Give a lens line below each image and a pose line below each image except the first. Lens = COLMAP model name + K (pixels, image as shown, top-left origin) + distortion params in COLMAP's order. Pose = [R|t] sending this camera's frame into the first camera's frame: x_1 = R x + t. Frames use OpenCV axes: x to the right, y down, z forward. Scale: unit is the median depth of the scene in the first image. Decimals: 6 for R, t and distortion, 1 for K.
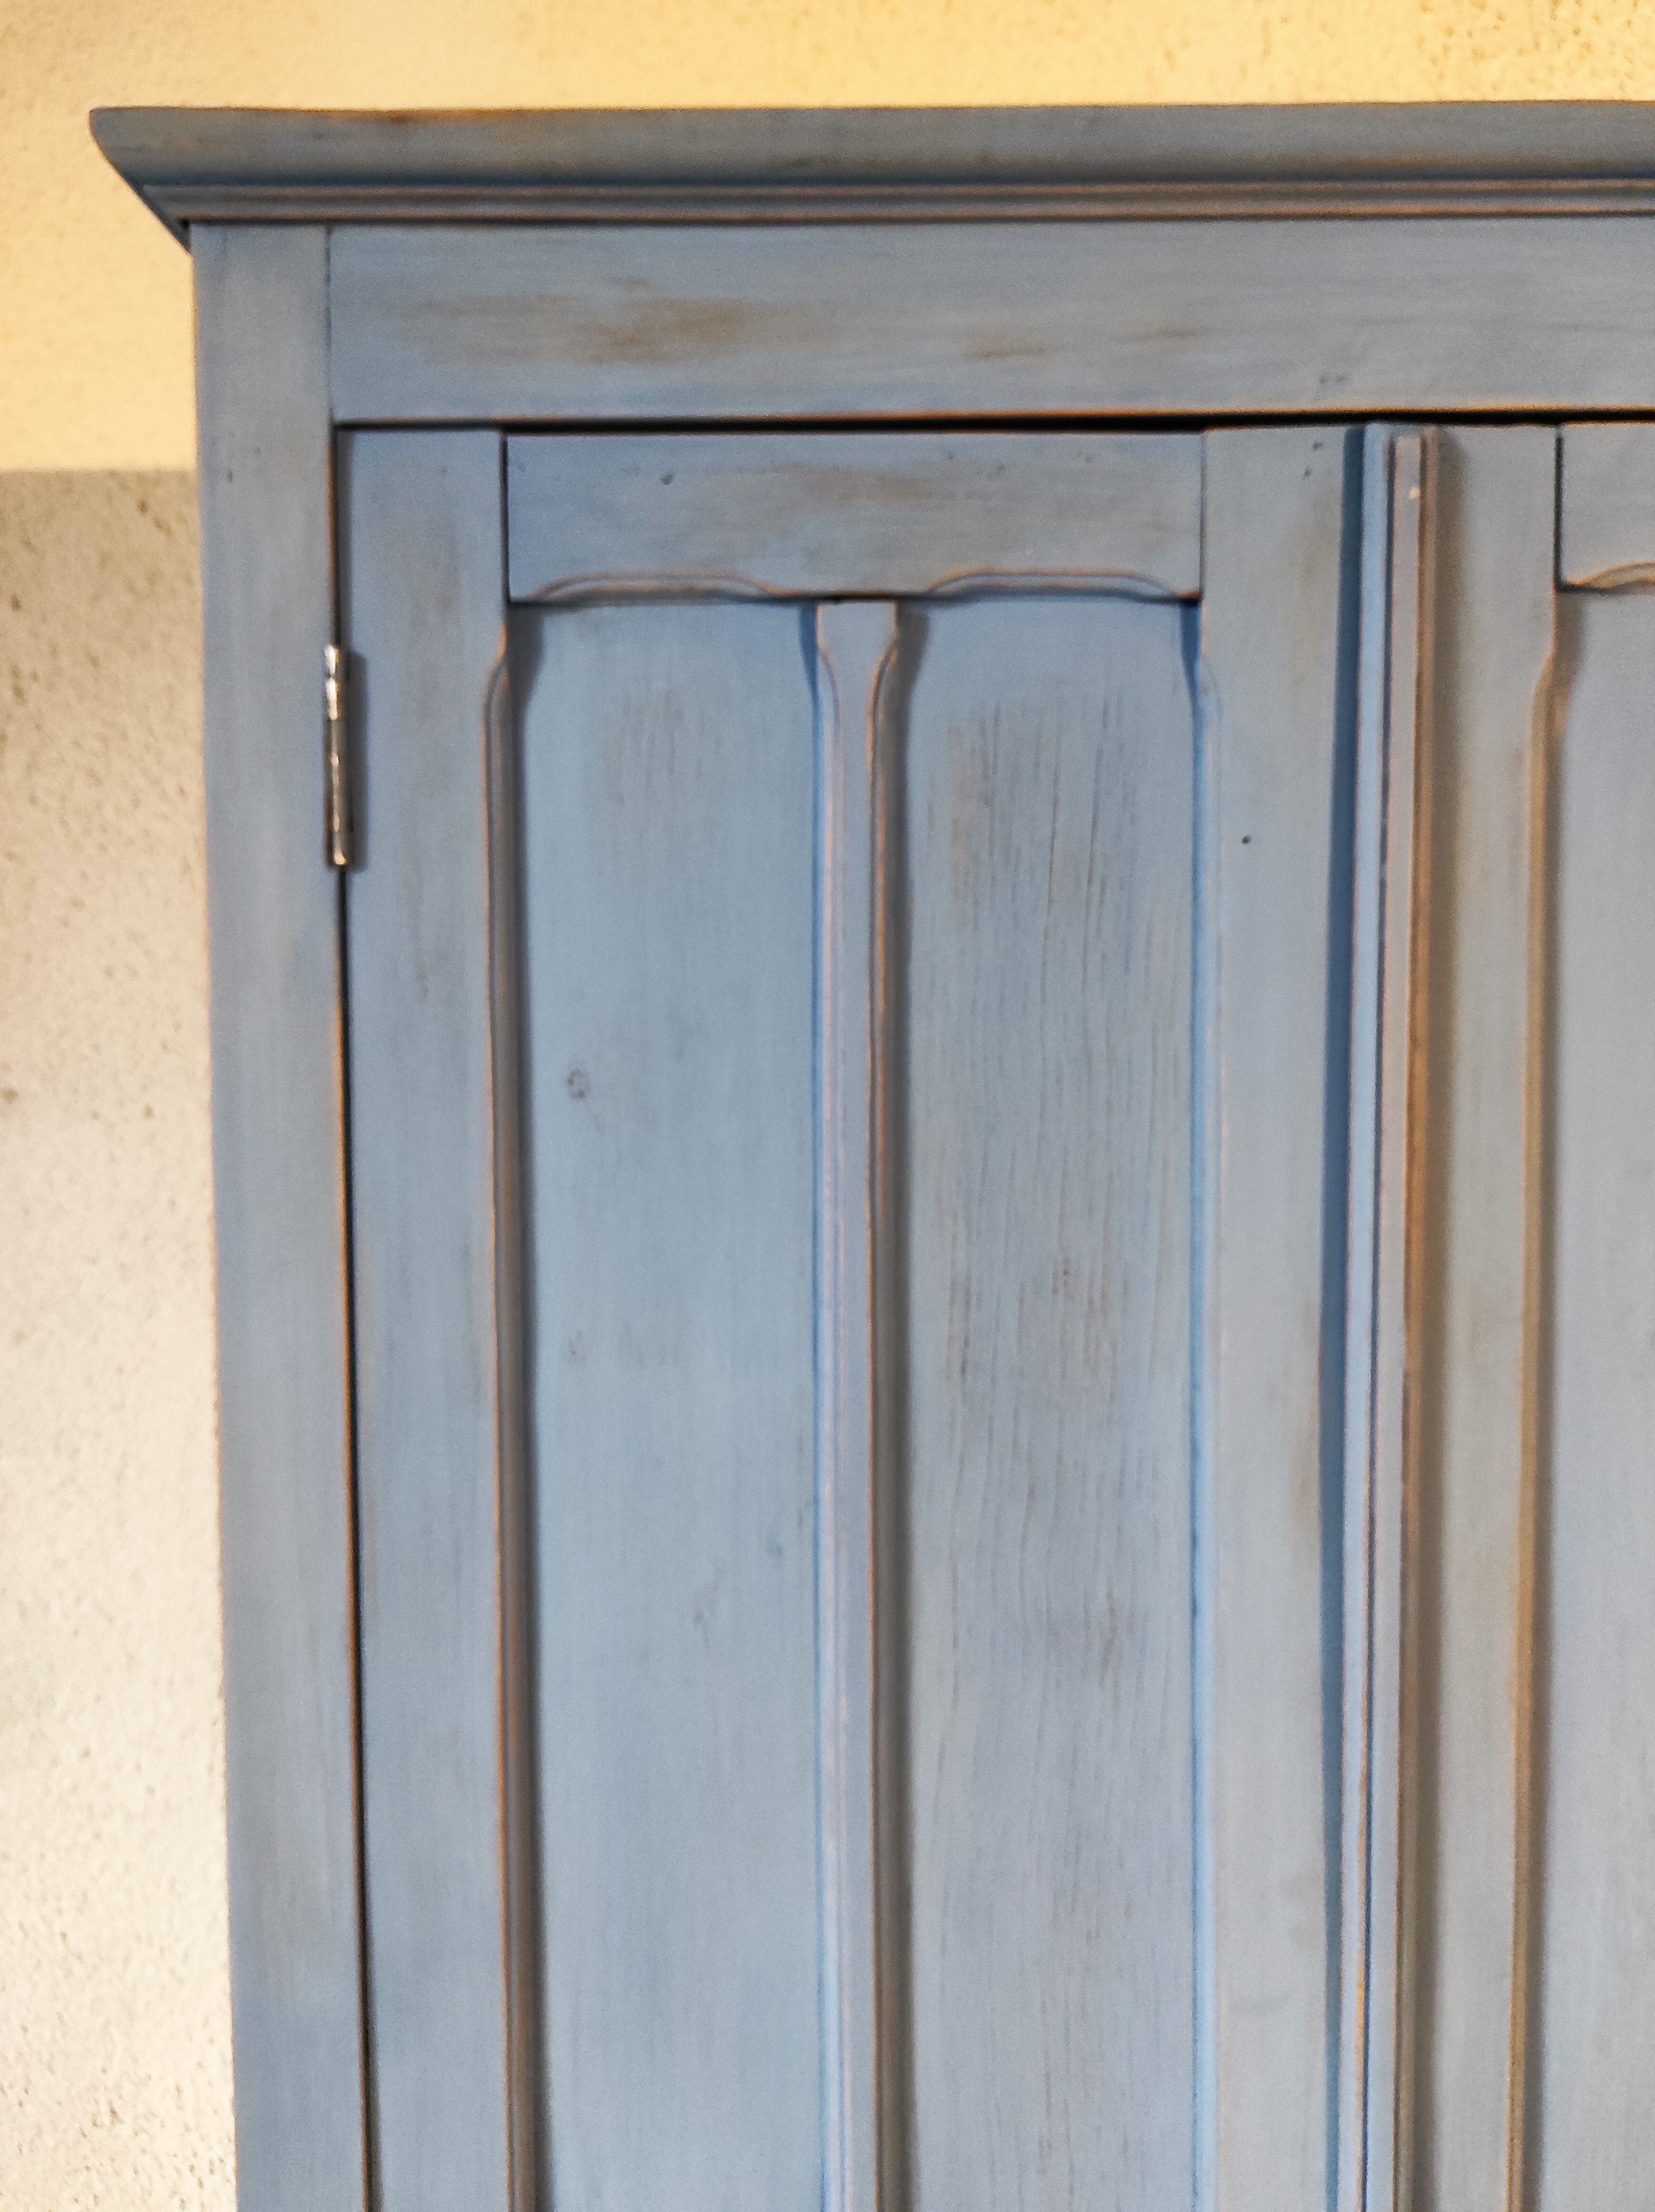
lens RADIAL K [[1677.7, 0, 815.3], [0, 1677.7, 1108.1], [0, 0, 1]] dist [0.032155, -0.044949]
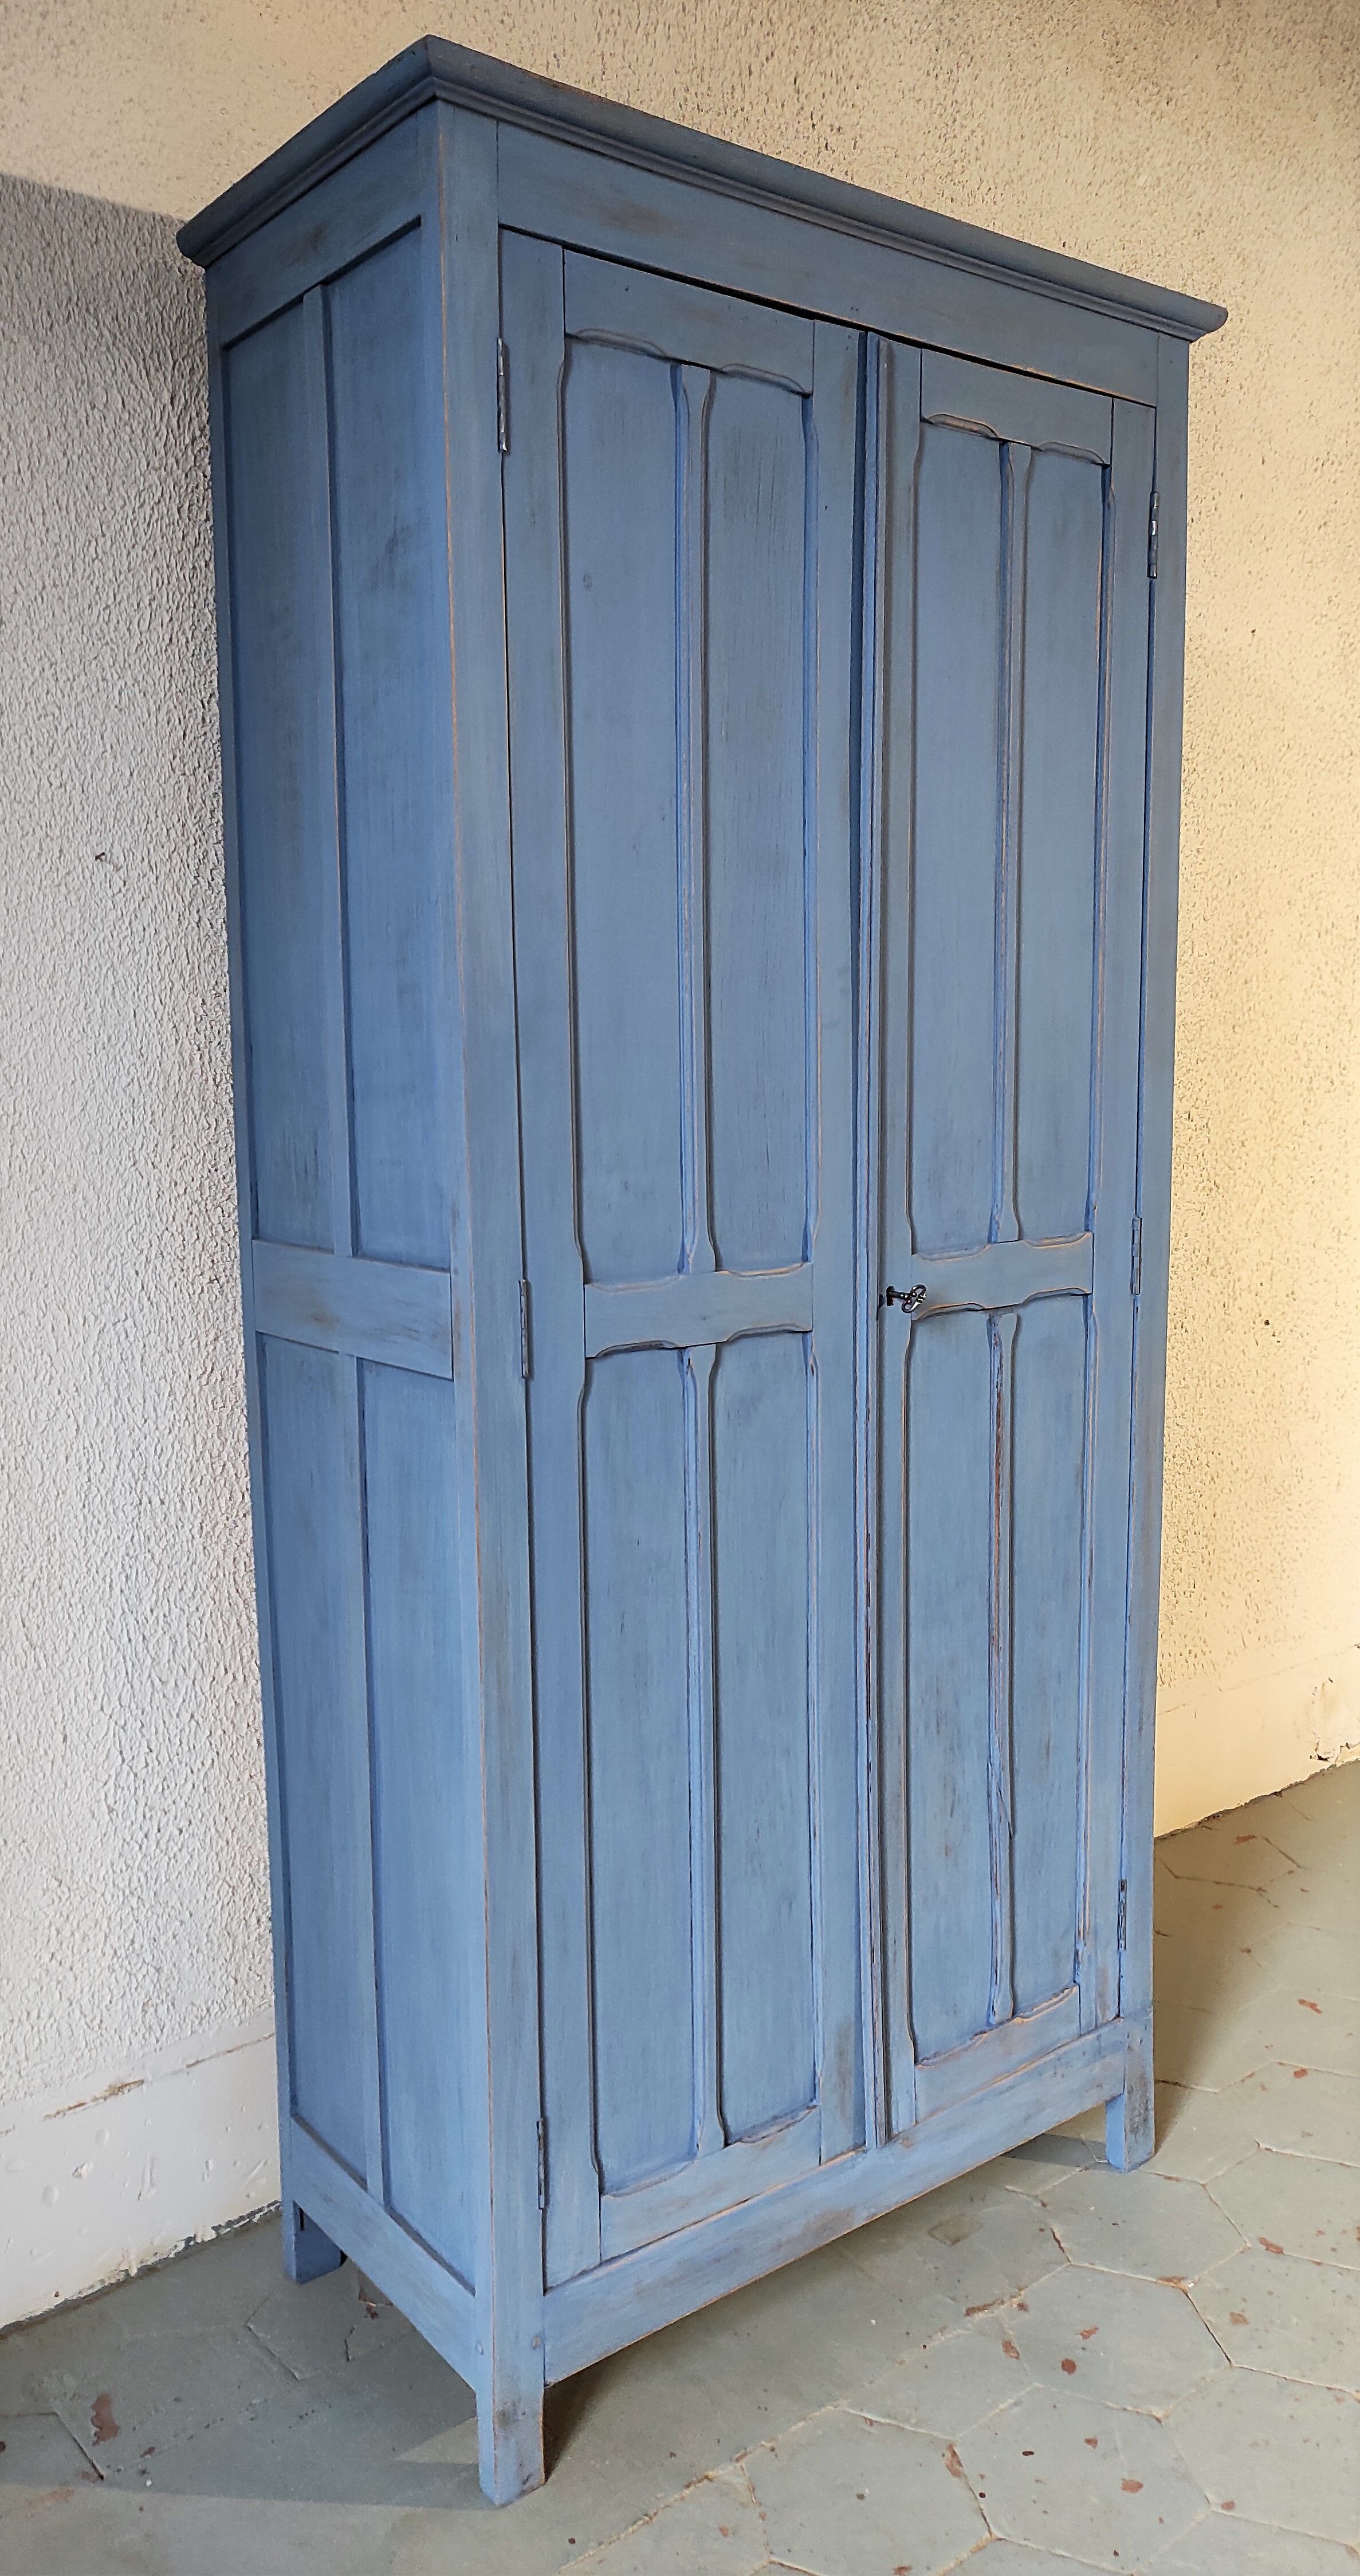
lens RADIAL K [[1955.6, 0, 623.5], [0, 1955.6, 1280.5], [0, 0, 1]] dist [0.037358, -0.030095]
pose [[0.787757, -0.085140, 0.610074, -0.981452], [0.036488, 0.995112, 0.091759, 0.369438], [-0.614904, -0.050024, 0.787014, -0.585643]]
